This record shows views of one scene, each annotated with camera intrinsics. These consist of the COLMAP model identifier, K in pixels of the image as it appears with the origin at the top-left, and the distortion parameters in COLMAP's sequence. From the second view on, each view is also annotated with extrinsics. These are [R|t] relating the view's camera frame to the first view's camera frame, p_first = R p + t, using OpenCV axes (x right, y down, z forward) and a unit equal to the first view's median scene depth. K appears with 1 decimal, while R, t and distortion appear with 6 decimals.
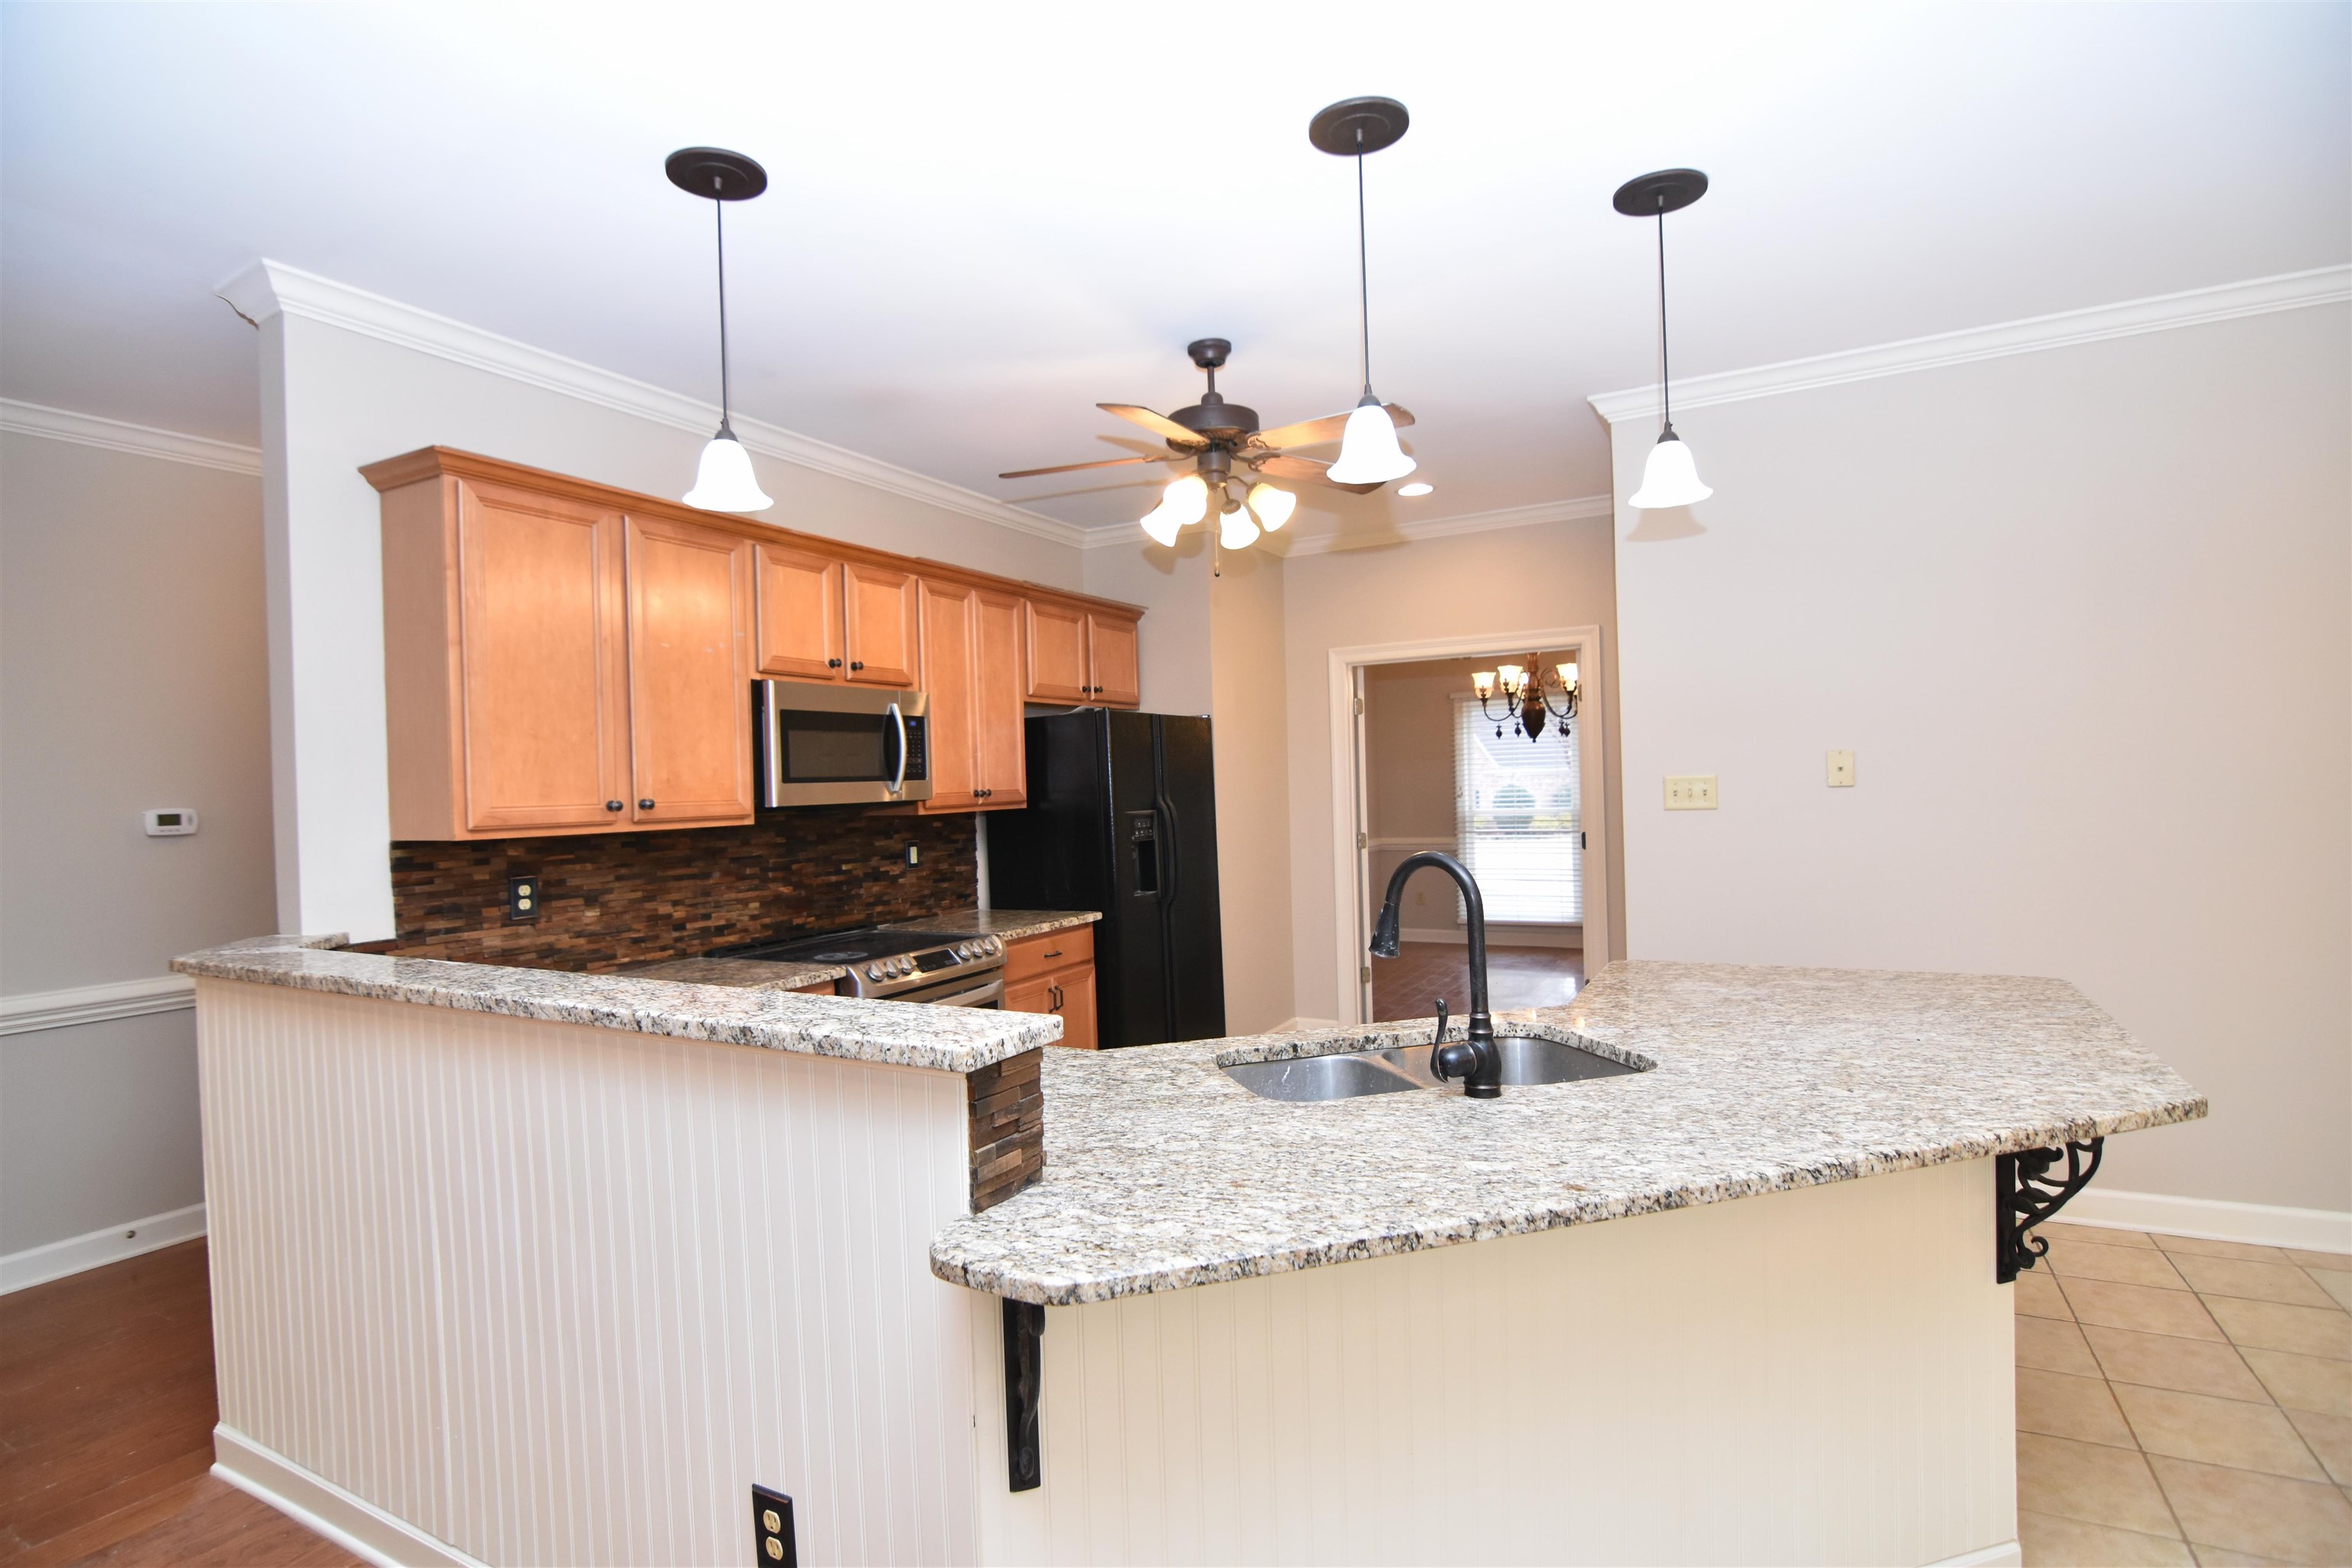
lens RADIAL K [[1131.7, 0, 1171.2], [0, 1131.7, 793.8], [0, 0, 1]] dist [-0.005922, -0.010816]
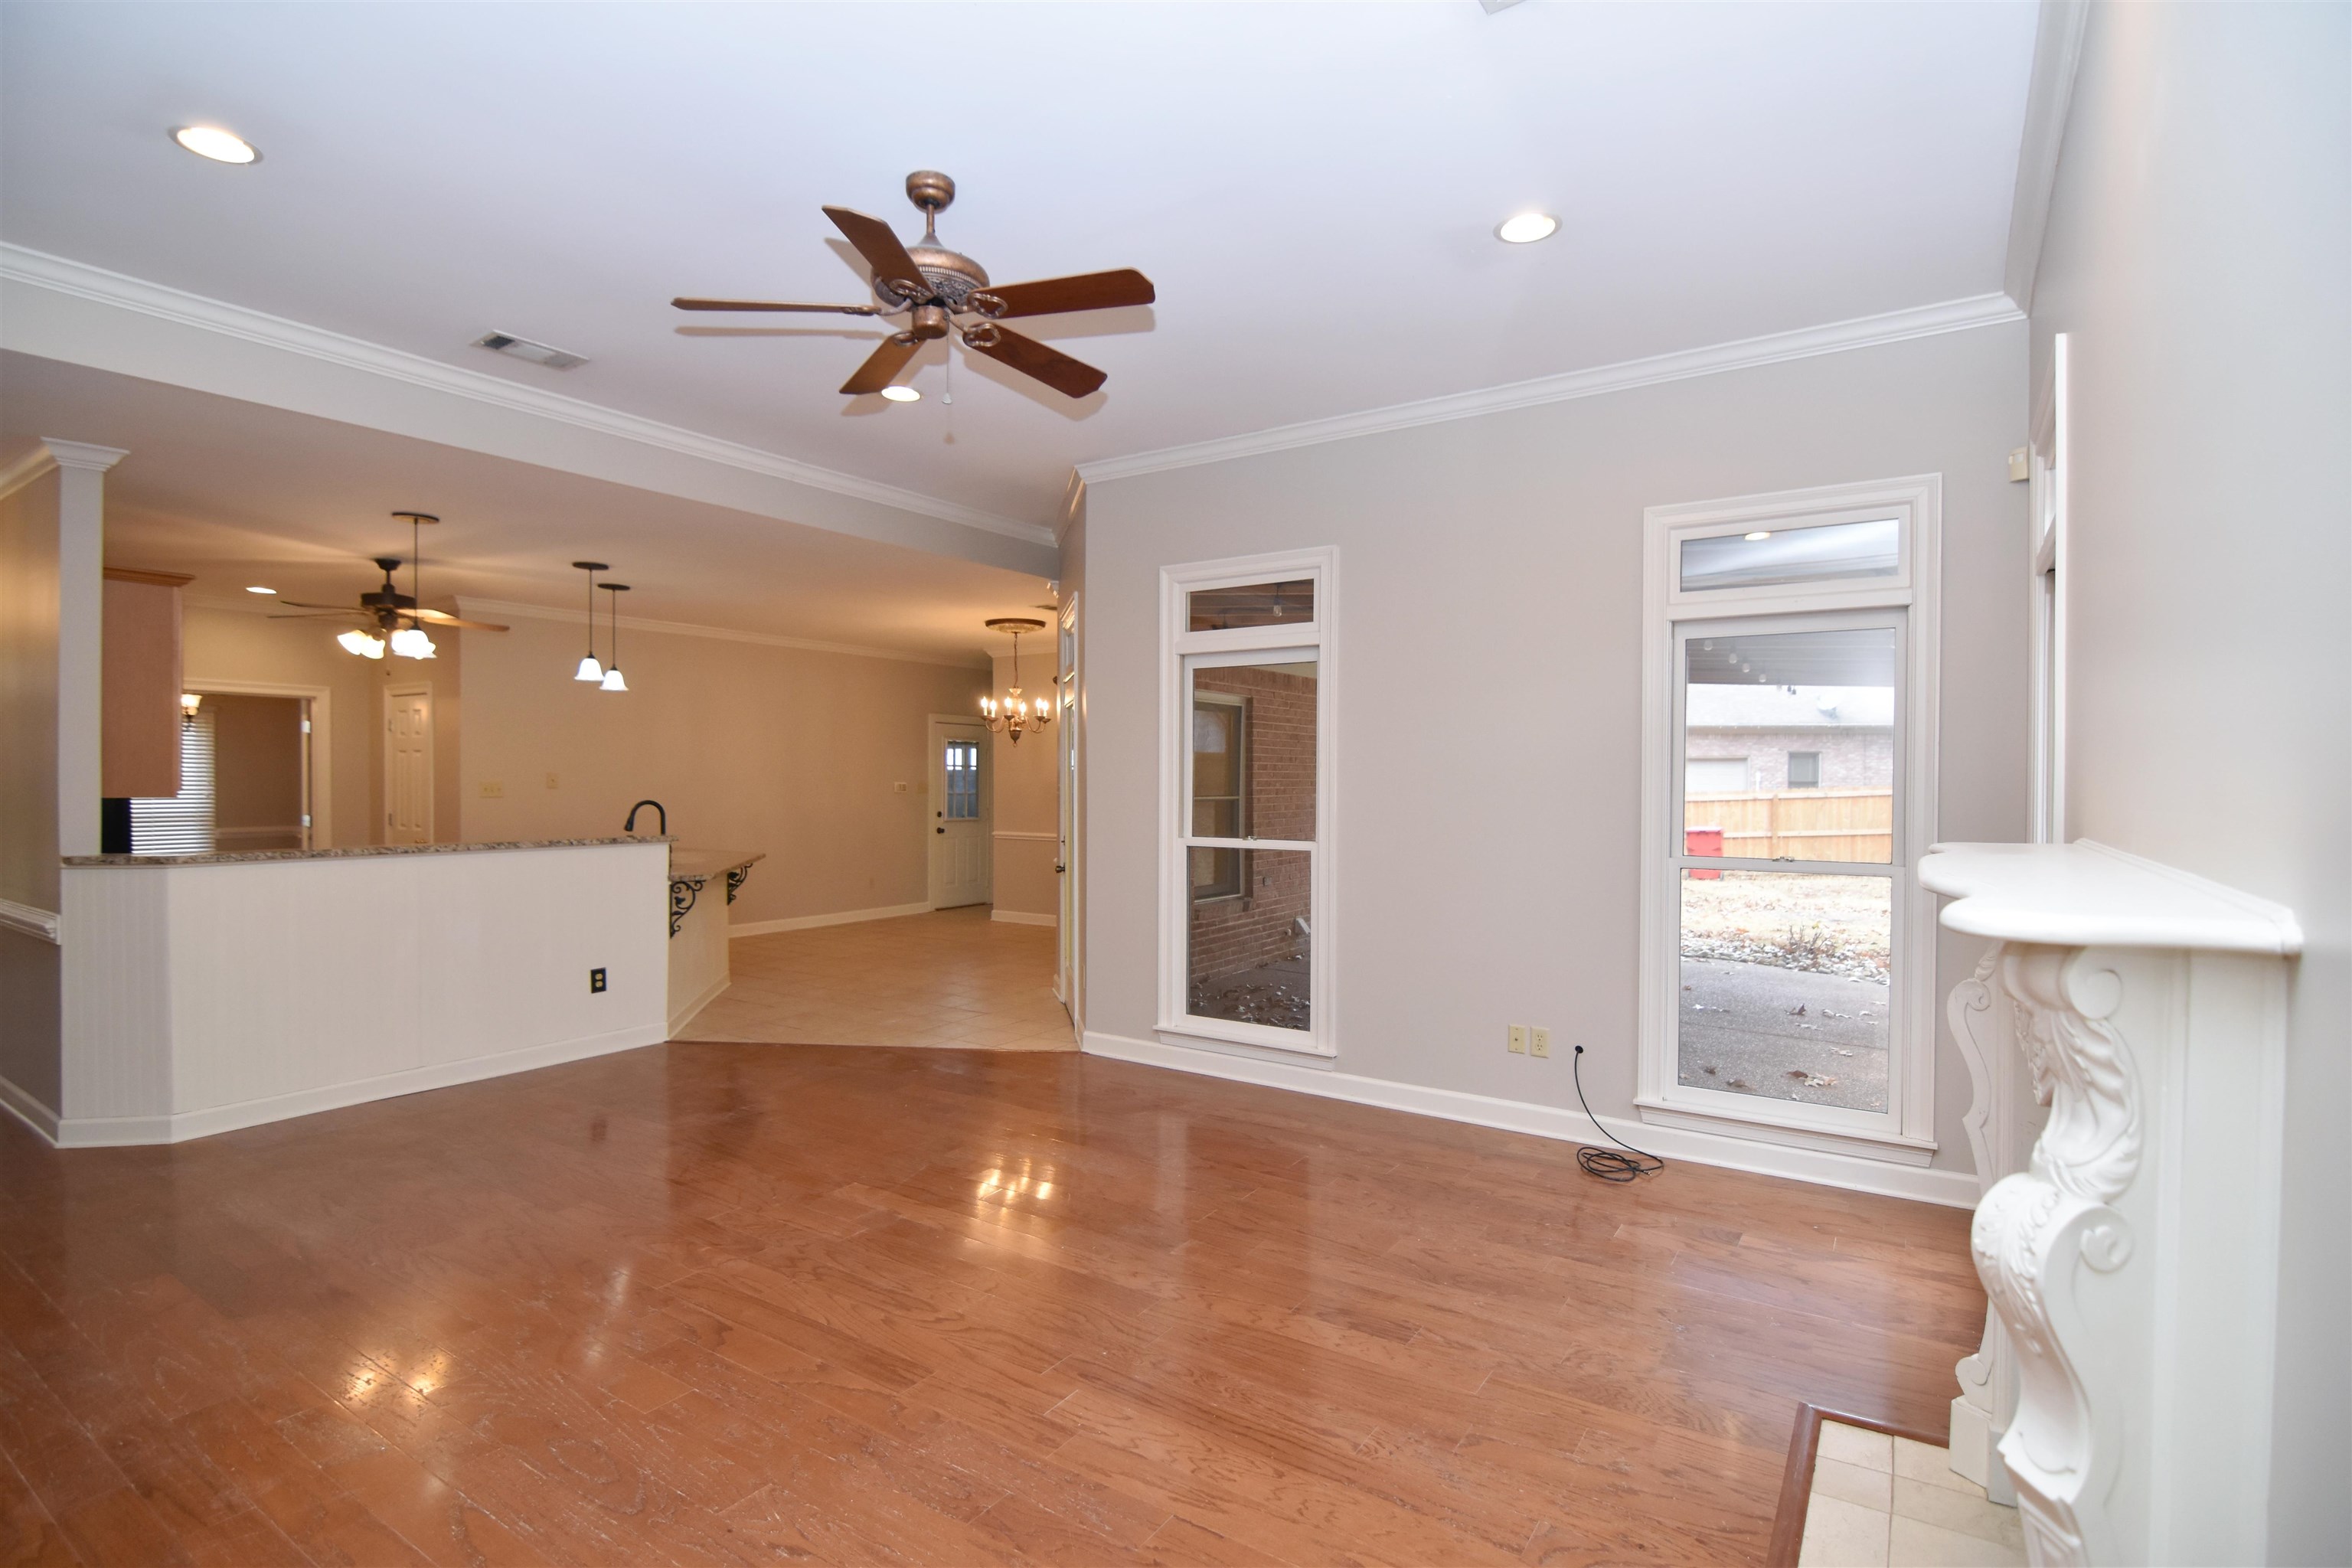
lens RADIAL K [[1131.7, 0, 1171.2], [0, 1131.7, 793.8], [0, 0, 1]] dist [-0.005922, -0.010816]
pose [[0.088399, 0.020578, 0.995873, -1.630077], [0.000142, 0.999786, -0.020671, 0.051695], [-0.996085, 0.001968, 0.088378, -0.503503]]
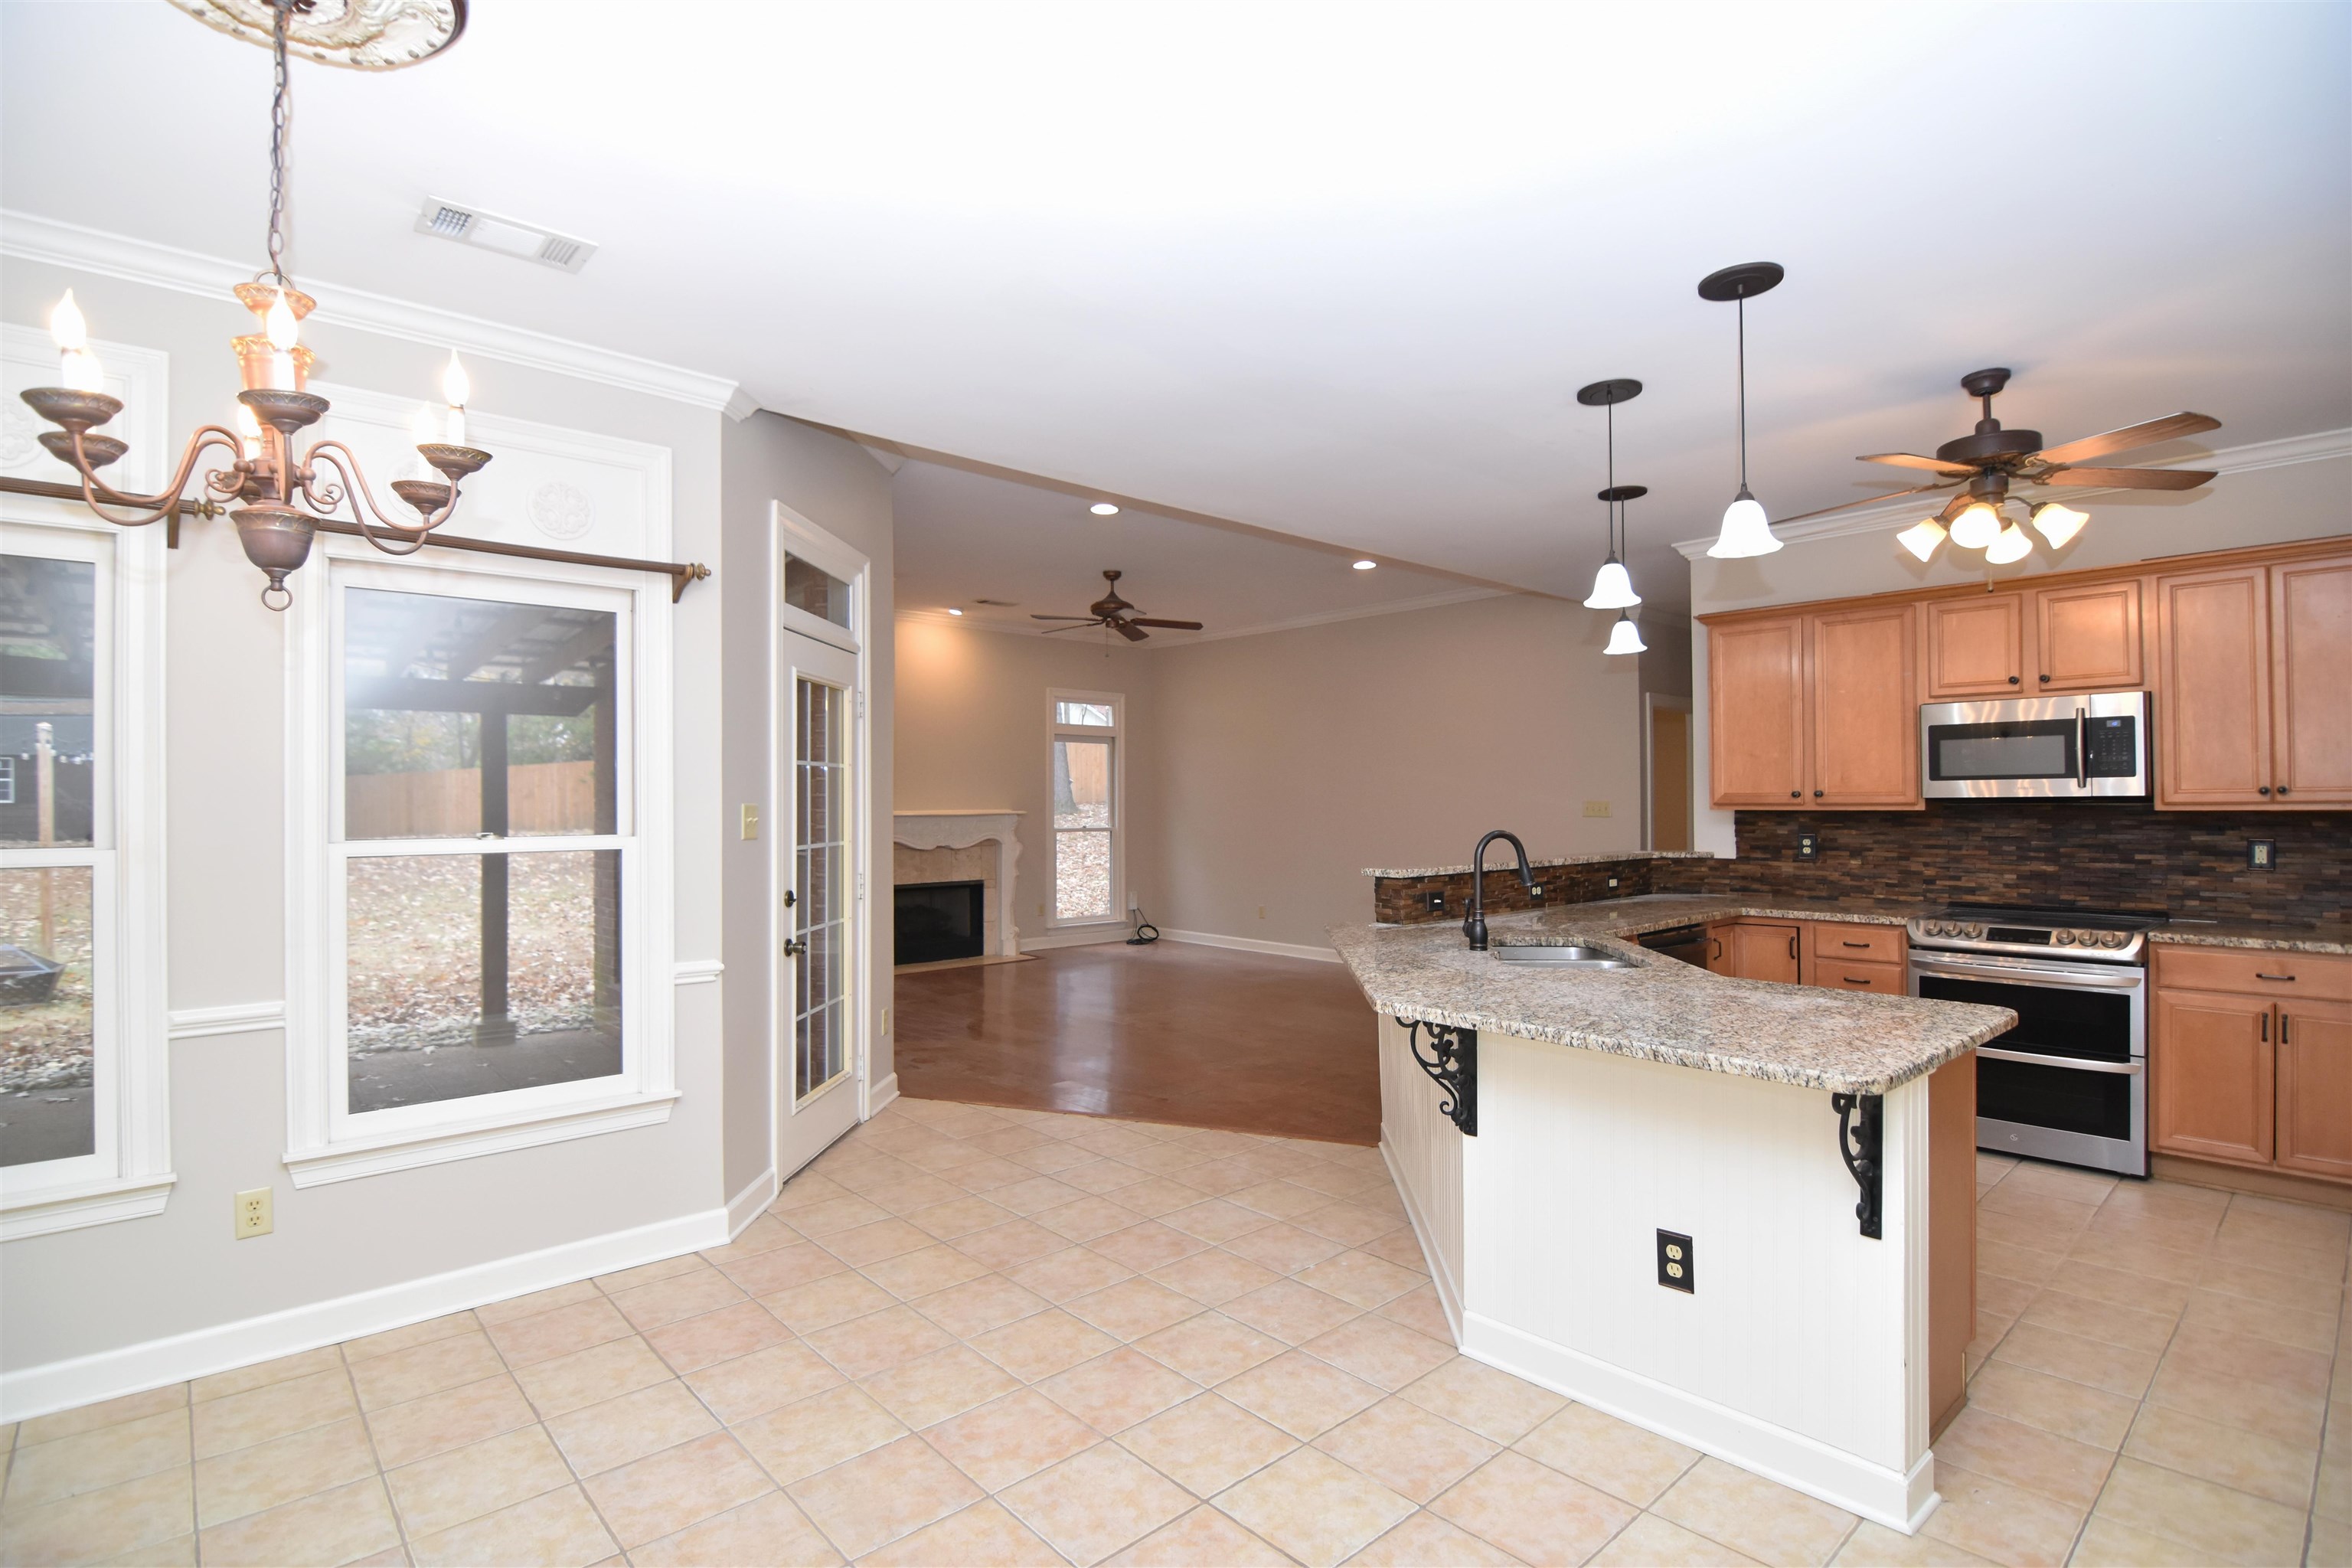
lens RADIAL K [[1131.7, 0, 1171.2], [0, 1131.7, 793.8], [0, 0, 1]] dist [-0.005922, -0.010816]
pose [[-0.334315, 0.028002, -0.942045, 1.151863], [0.009968, 0.999608, 0.026175, -0.035665], [0.942409, -0.000639, -0.334463, 0.564758]]
